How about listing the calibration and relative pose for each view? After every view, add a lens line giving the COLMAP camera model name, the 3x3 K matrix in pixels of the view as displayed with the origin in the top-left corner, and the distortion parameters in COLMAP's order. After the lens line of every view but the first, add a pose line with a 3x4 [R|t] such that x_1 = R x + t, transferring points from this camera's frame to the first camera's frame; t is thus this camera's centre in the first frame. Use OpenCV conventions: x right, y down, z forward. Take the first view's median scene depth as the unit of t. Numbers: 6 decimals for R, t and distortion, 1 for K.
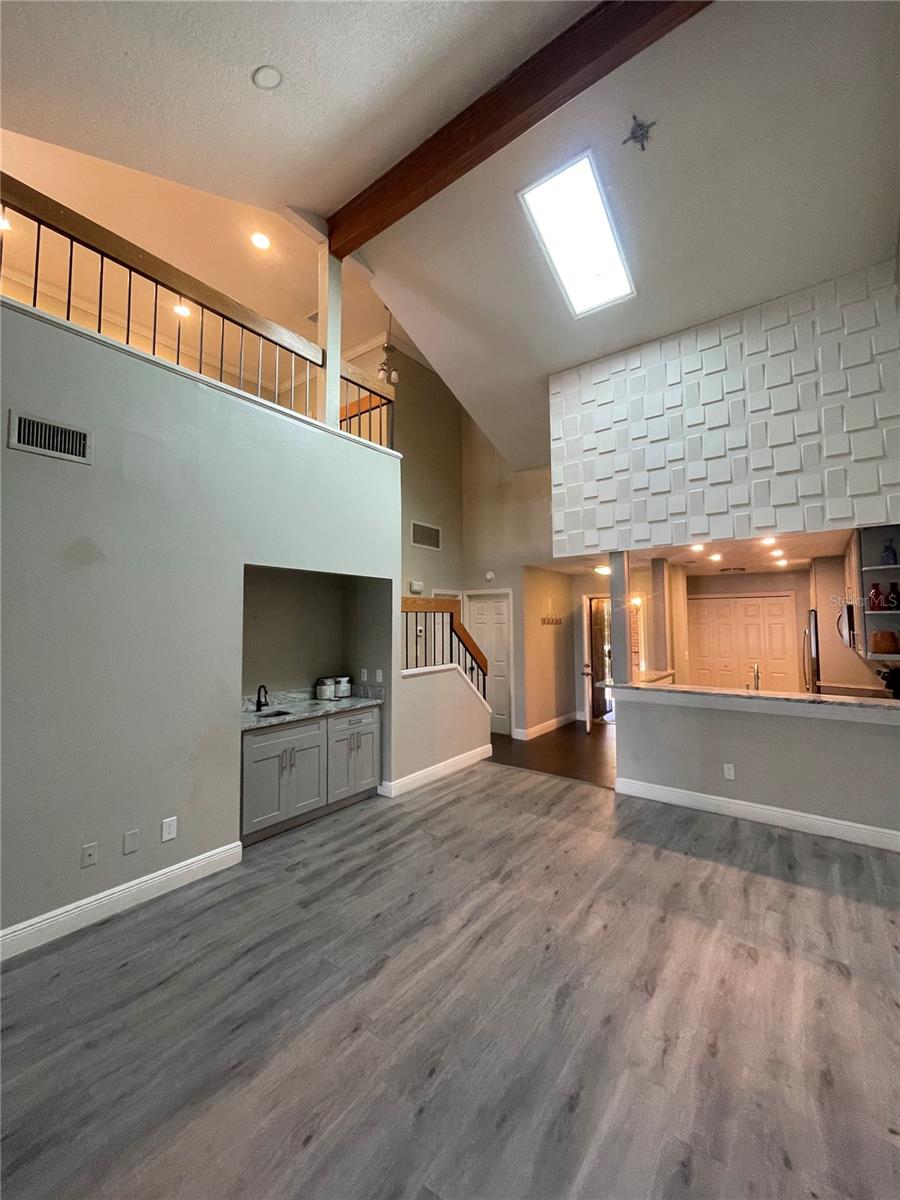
lens RADIAL K [[486.5, 0, 454.7], [0, 486.5, 593.4], [0, 0, 1]] dist [-0.001321, 0.000042]
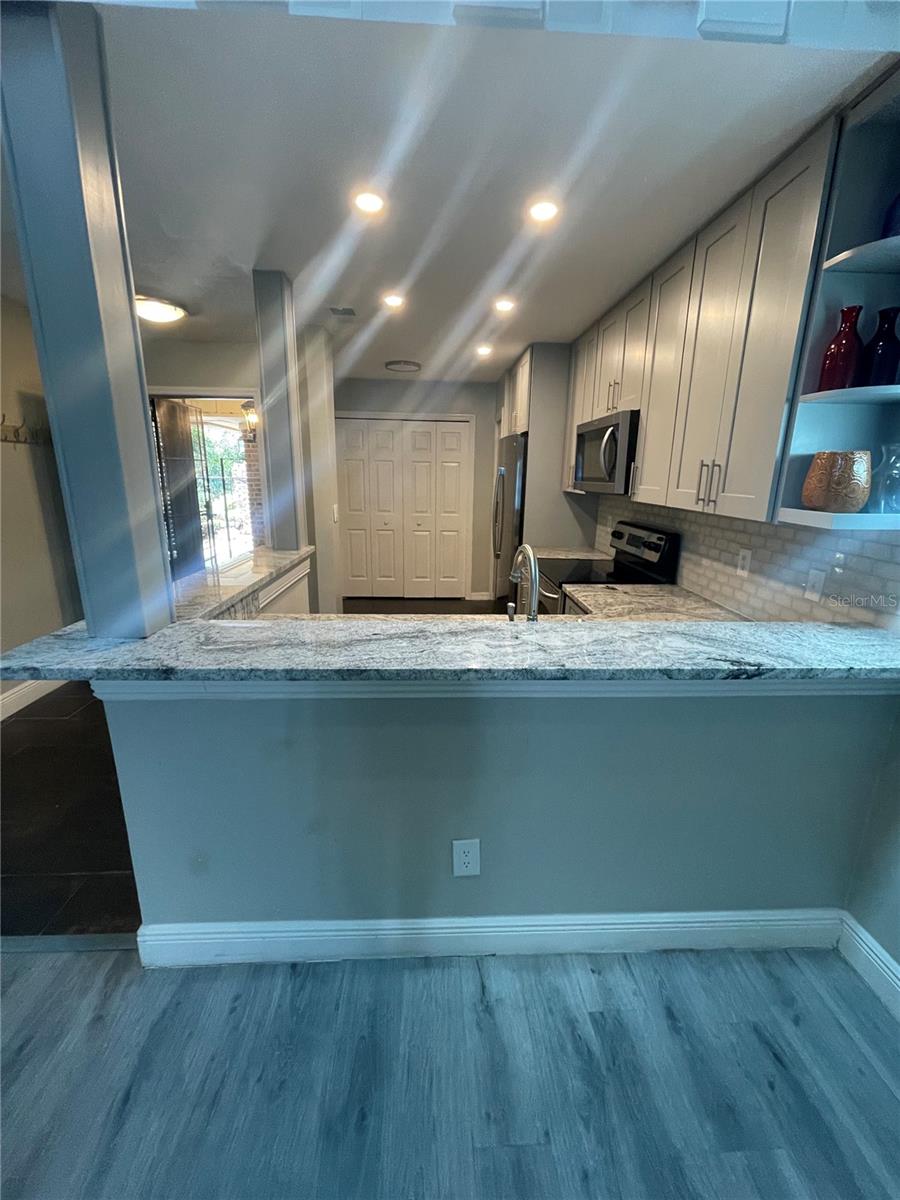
lens RADIAL K [[483.9, 0, 456.3], [0, 483.9, 594.4], [0, 0, 1]] dist [-0.000567, 0.000315]
pose [[0.768948, -0.138594, 0.624108, 0.389116], [-0.058837, 0.956735, 0.284951, 0.090809], [-0.636599, -0.255833, 0.727524, 0.843905]]
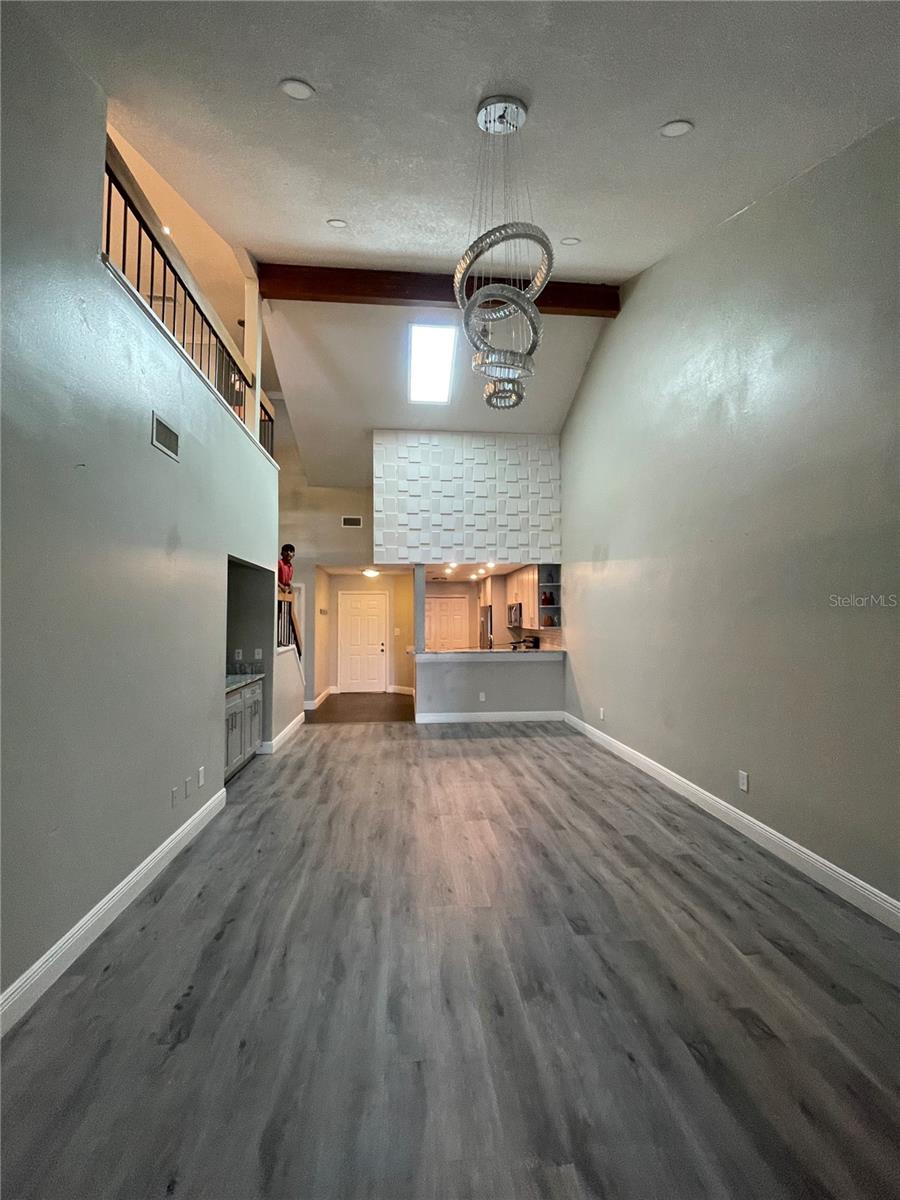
lens RADIAL K [[483.9, 0, 456.3], [0, 483.9, 594.4], [0, 0, 1]] dist [-0.000567, 0.000315]
pose [[0.733357, 0.036492, 0.678864, -0.727529], [-0.040632, 0.999126, -0.009814, 0.022435], [-0.678629, -0.020386, 0.734199, -0.210163]]
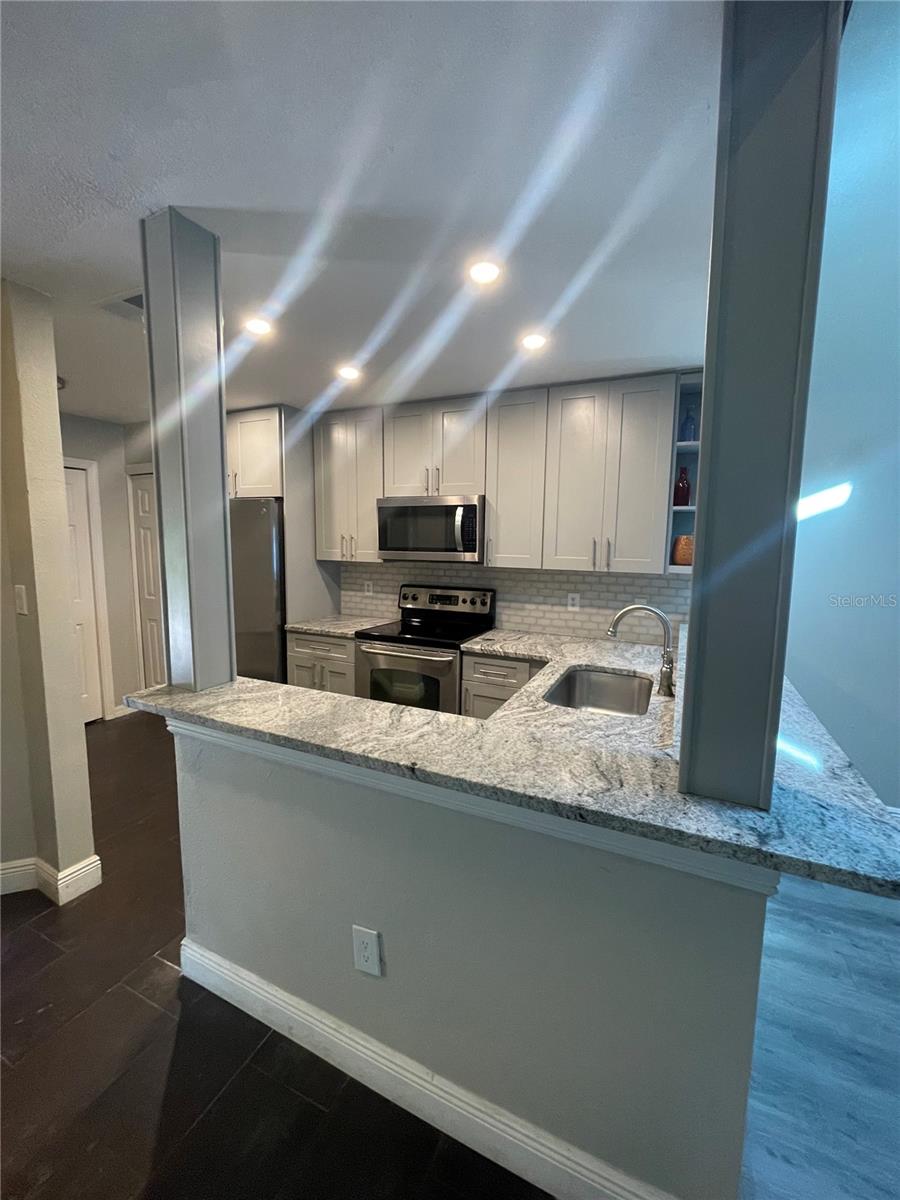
lens RADIAL K [[482.0, 0, 452.5], [0, 482.0, 594.0], [0, 0, 1]] dist [0.000546, -0.000062]
pose [[-0.201474, -0.108250, 0.973494, 0.230716], [-0.068566, 0.992995, 0.096228, 0.112850], [-0.977091, -0.047361, -0.207485, 1.389886]]
